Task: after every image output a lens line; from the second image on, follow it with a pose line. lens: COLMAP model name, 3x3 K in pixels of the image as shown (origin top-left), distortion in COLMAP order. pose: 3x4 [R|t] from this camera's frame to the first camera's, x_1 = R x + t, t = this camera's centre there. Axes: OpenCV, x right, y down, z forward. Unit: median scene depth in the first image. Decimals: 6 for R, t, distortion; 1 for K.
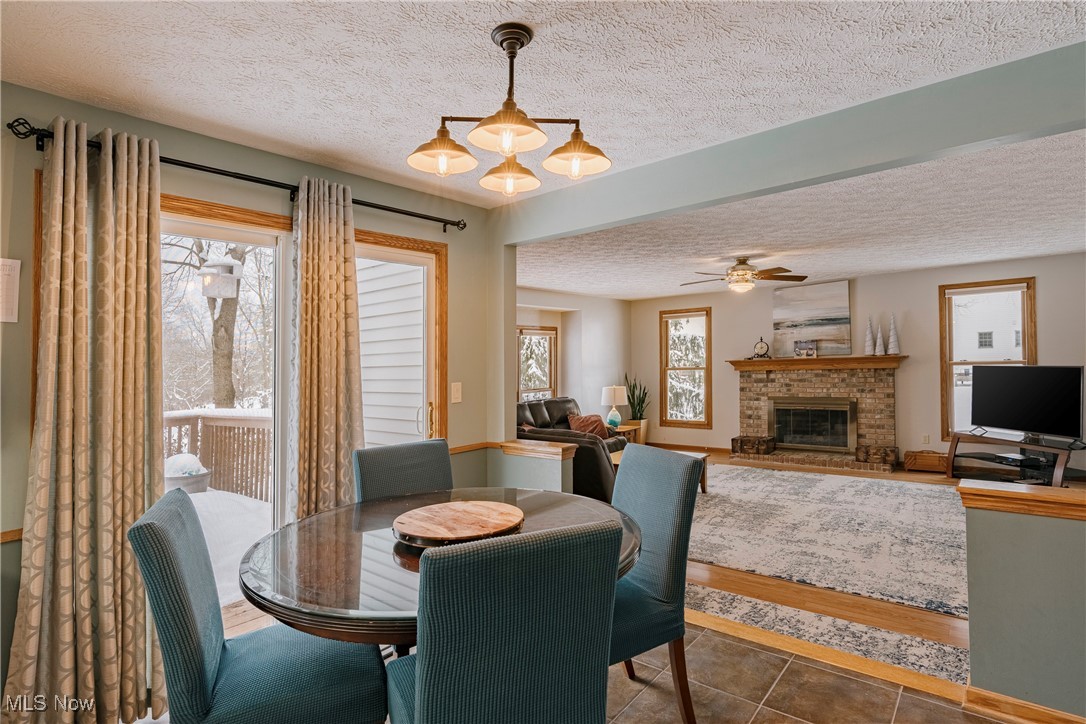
lens RADIAL K [[556.9, 0, 547.0], [0, 556.9, 368.2], [0, 0, 1]] dist [-0.002975, -0.000570]
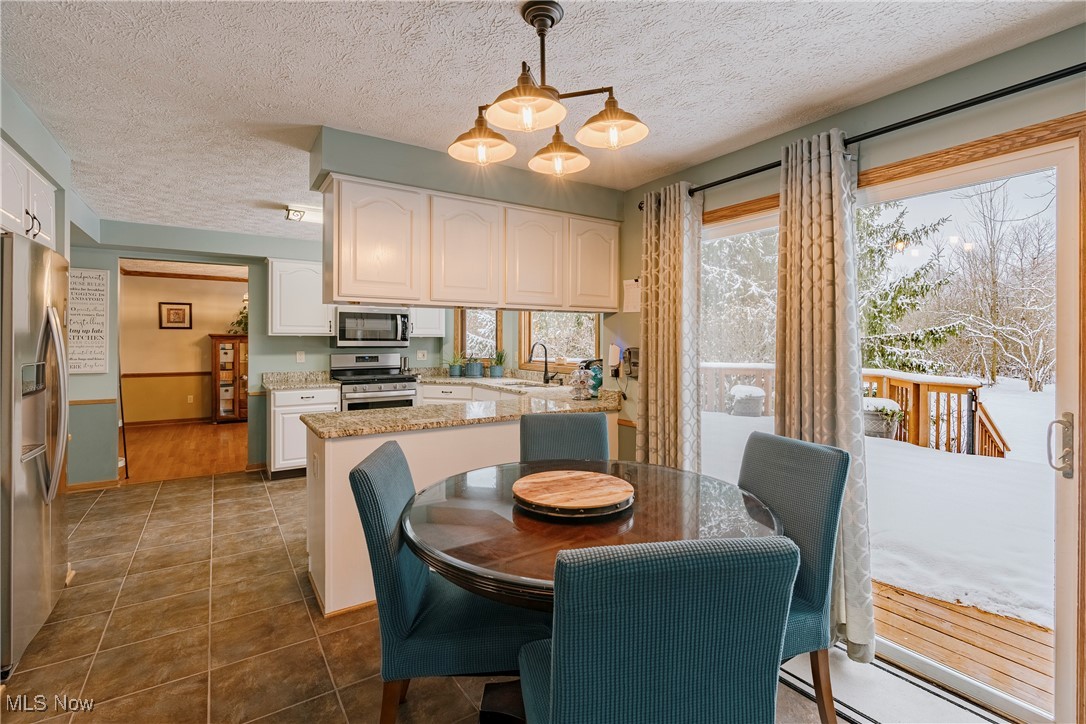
lens RADIAL K [[503.1, 0, 545.0], [0, 503.1, 339.7], [0, 0, 1]] dist [-0.006214, 0.001513]
pose [[-0.303962, 0.026133, -0.952326, 0.188701], [-0.006678, 0.999541, 0.029560, -0.010271], [0.952661, 0.015345, -0.303648, 0.304659]]
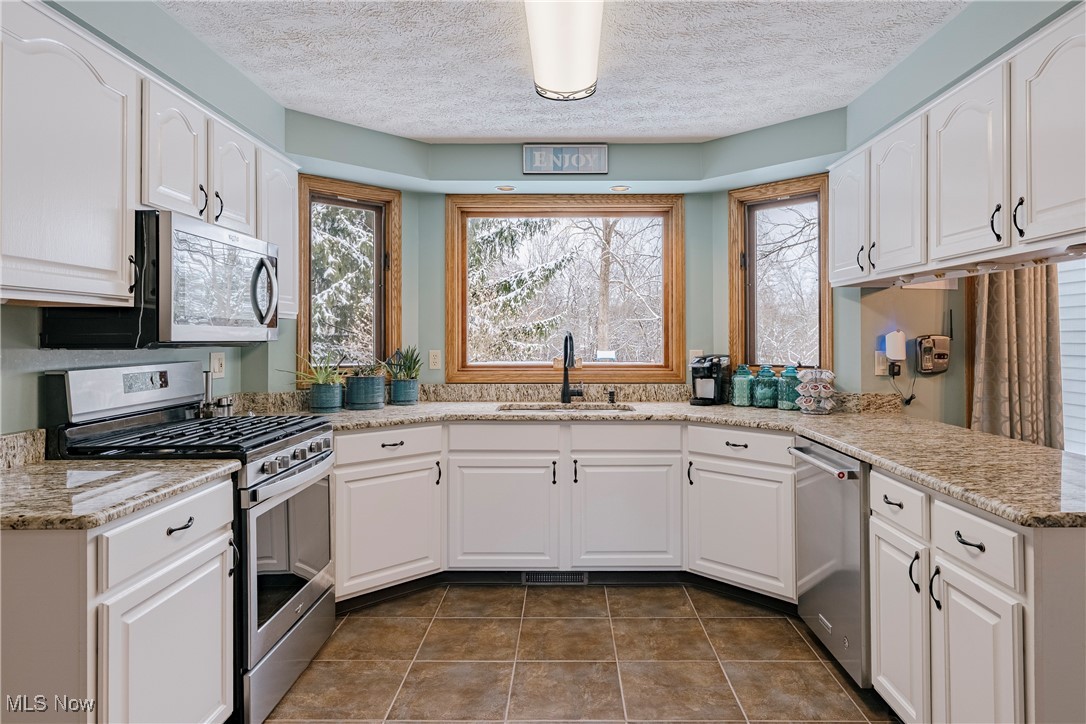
lens RADIAL K [[655.6, 0, 565.9], [0, 655.6, 327.2], [0, 0, 1]] dist [-0.003268, 0.000121]
pose [[0.629329, 0.016396, -0.776966, -0.072665], [-0.027399, 0.999624, -0.001099, 0.011634], [0.776656, 0.021980, 0.629542, -0.239740]]
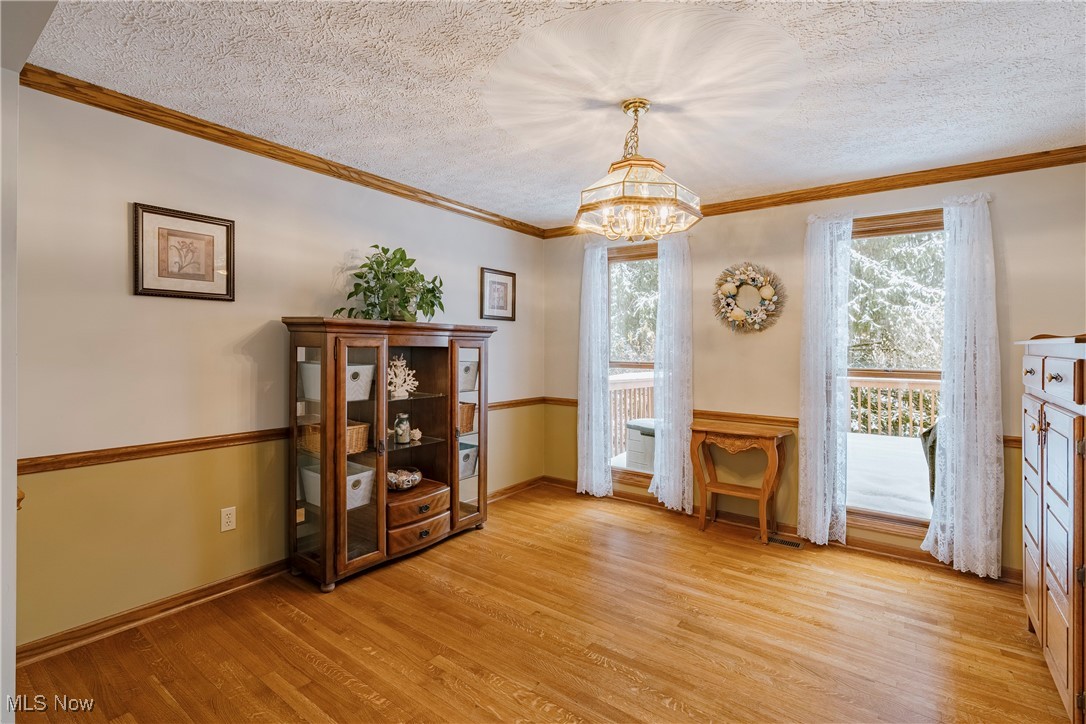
lens RADIAL K [[503.1, 0, 545.0], [0, 503.1, 339.7], [0, 0, 1]] dist [-0.006214, 0.001513]
pose [[0.050877, 0.015719, -0.998581, -0.251296], [-0.025040, 0.999582, 0.014459, 0.020688], [0.998391, 0.024269, 0.051250, -0.555477]]
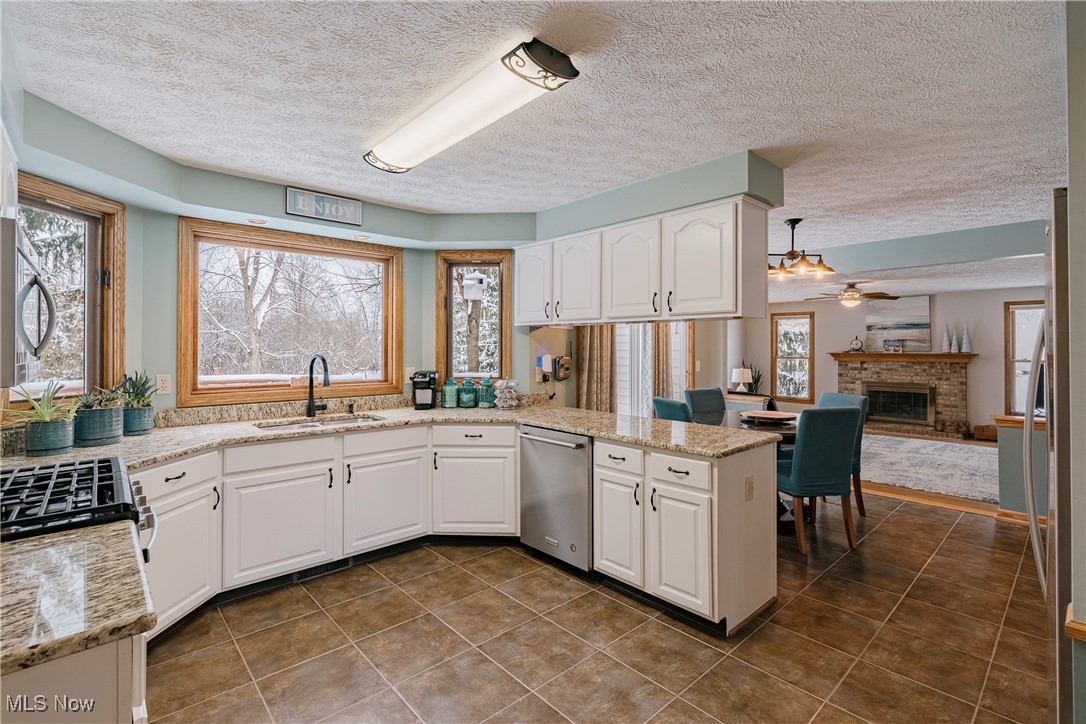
lens RADIAL K [[503.1, 0, 545.0], [0, 503.1, 339.7], [0, 0, 1]] dist [-0.006214, 0.001513]
pose [[0.988942, 0.028954, -0.145450, -0.201858], [-0.032516, 0.999225, -0.022174, 0.003897], [0.144696, 0.026658, 0.989117, -0.336152]]
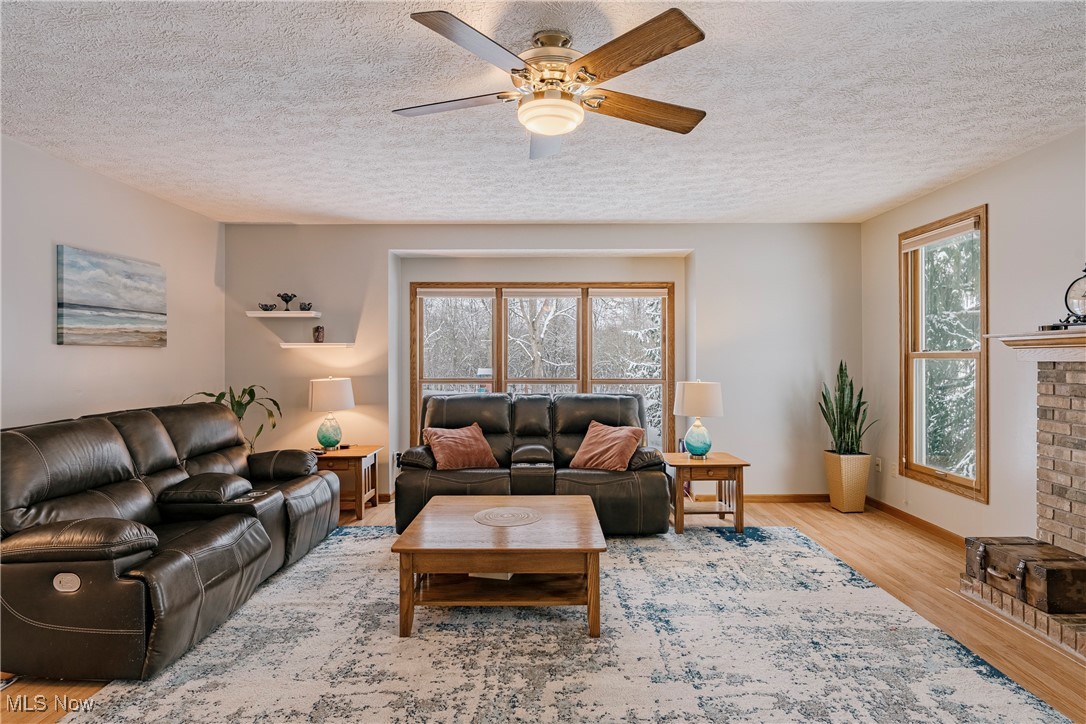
lens RADIAL K [[560.9, 0, 540.1], [0, 560.9, 354.5], [0, 0, 1]] dist [-0.004325, 0.000813]
pose [[0.625148, 0.024171, -0.780132, 0.499687], [-0.027270, 0.999587, 0.009118, 0.005943], [0.780030, 0.015574, 0.625549, 0.594141]]
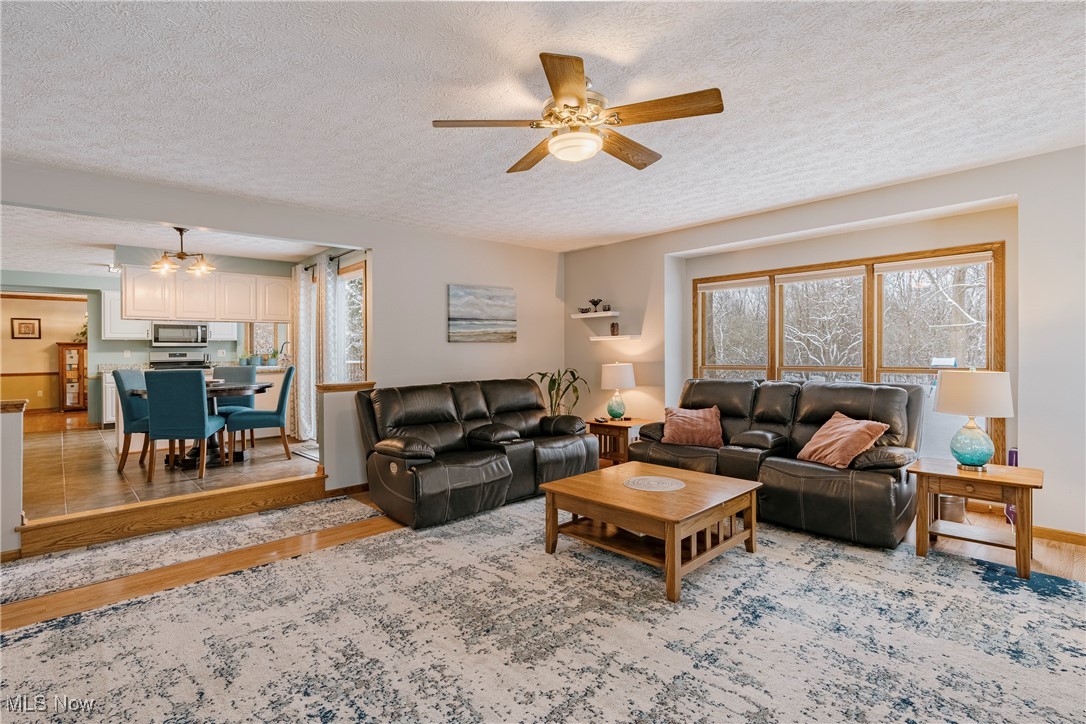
lens RADIAL K [[514.5, 0, 541.1], [0, 514.5, 347.4], [0, 0, 1]] dist [-0.006557, 0.001372]
pose [[-0.133331, 0.022084, -0.990825, 0.607247], [0.006021, 0.999751, 0.021473, 0.005396], [0.991053, -0.003103, -0.133431, 0.809052]]
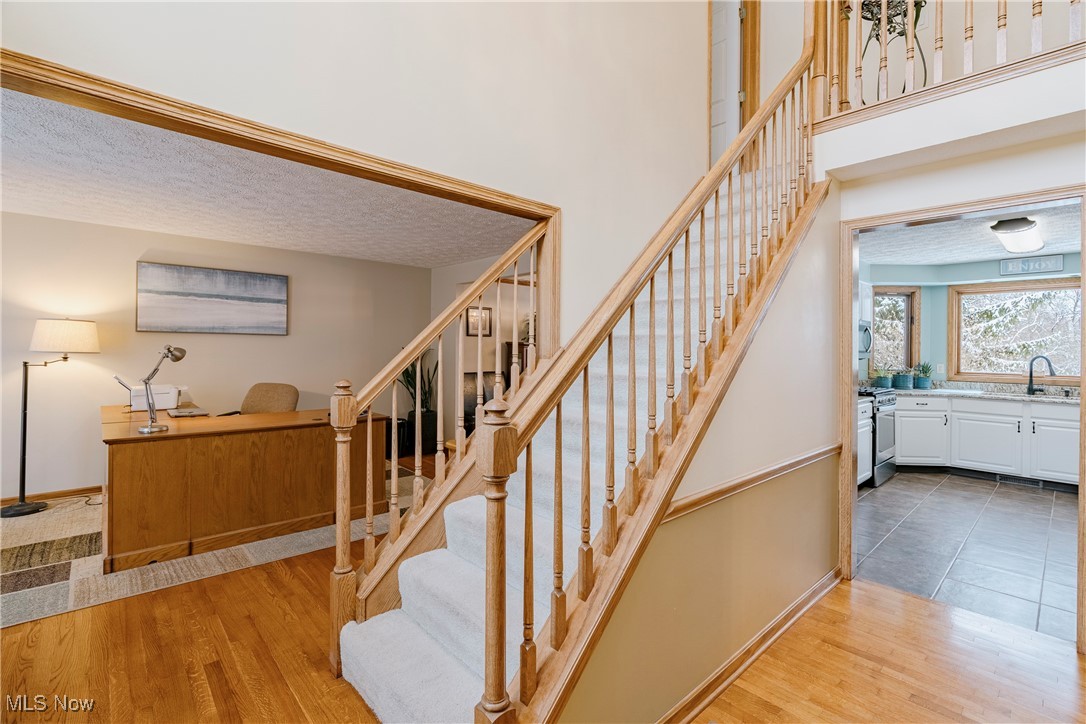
lens RADIAL K [[494.9, 0, 544.6], [0, 494.9, 352.6], [0, 0, 1]] dist [-0.005450, 0.001444]
pose [[-0.139799, 0.035498, -0.989543, 0.336265], [-0.020135, 0.999049, 0.038684, -0.004233], [0.989975, 0.025332, -0.138951, -0.516968]]
